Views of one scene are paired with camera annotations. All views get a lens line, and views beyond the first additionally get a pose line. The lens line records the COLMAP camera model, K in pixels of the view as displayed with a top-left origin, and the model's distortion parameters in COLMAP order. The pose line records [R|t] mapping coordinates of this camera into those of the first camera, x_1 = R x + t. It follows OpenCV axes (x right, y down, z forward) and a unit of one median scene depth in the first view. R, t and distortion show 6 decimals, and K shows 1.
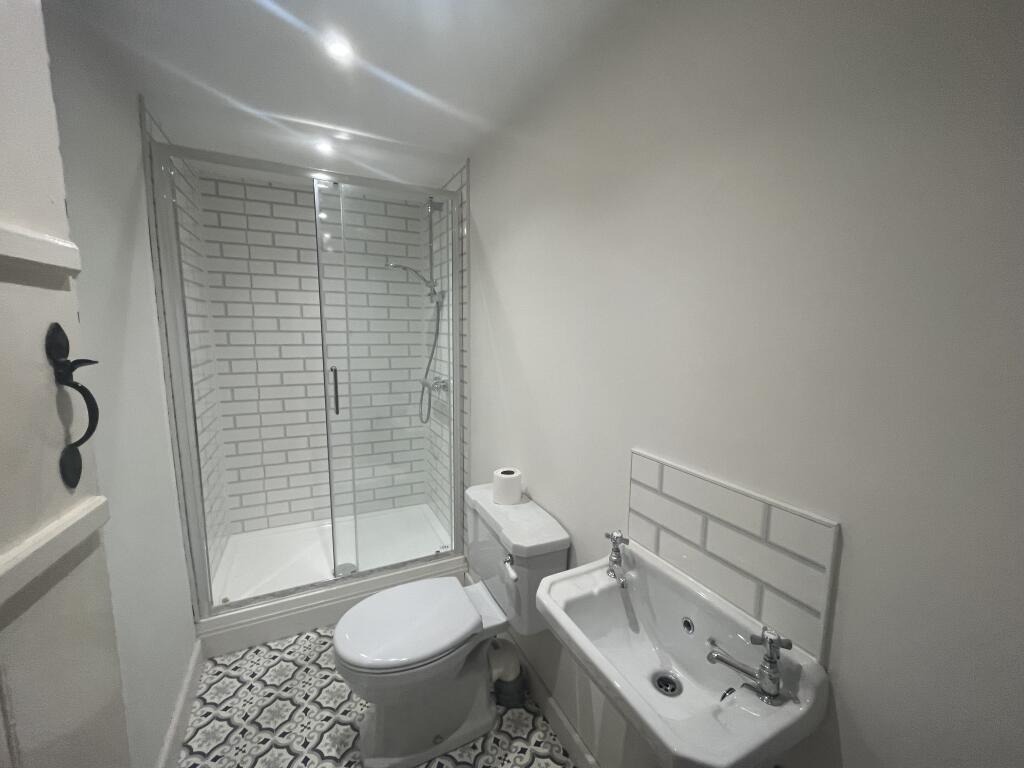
lens RADIAL K [[413.2, 0, 512.1], [0, 413.2, 381.6], [0, 0, 1]] dist [-0.001994, -0.000022]
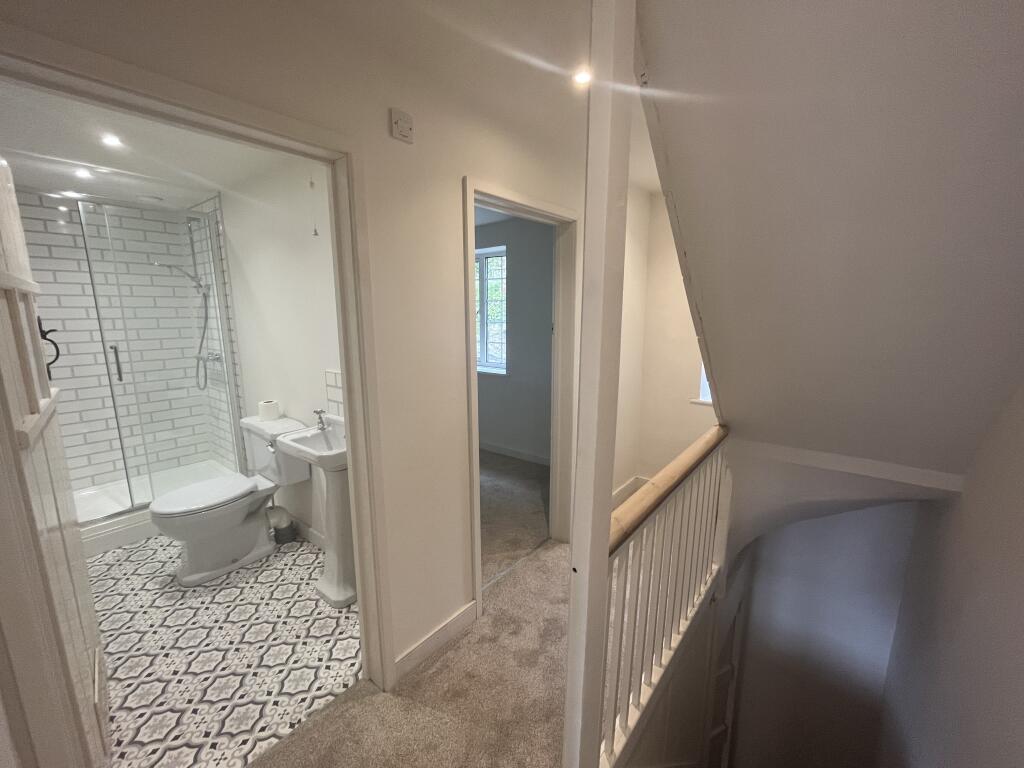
lens RADIAL K [[413.2, 0, 512.1], [0, 413.2, 381.6], [0, 0, 1]] dist [-0.001994, -0.000022]
pose [[0.899758, -0.091511, 0.426687, 0.109616], [0.071871, 0.995488, 0.061947, 0.070551], [-0.430431, -0.025071, 0.902275, -0.580569]]
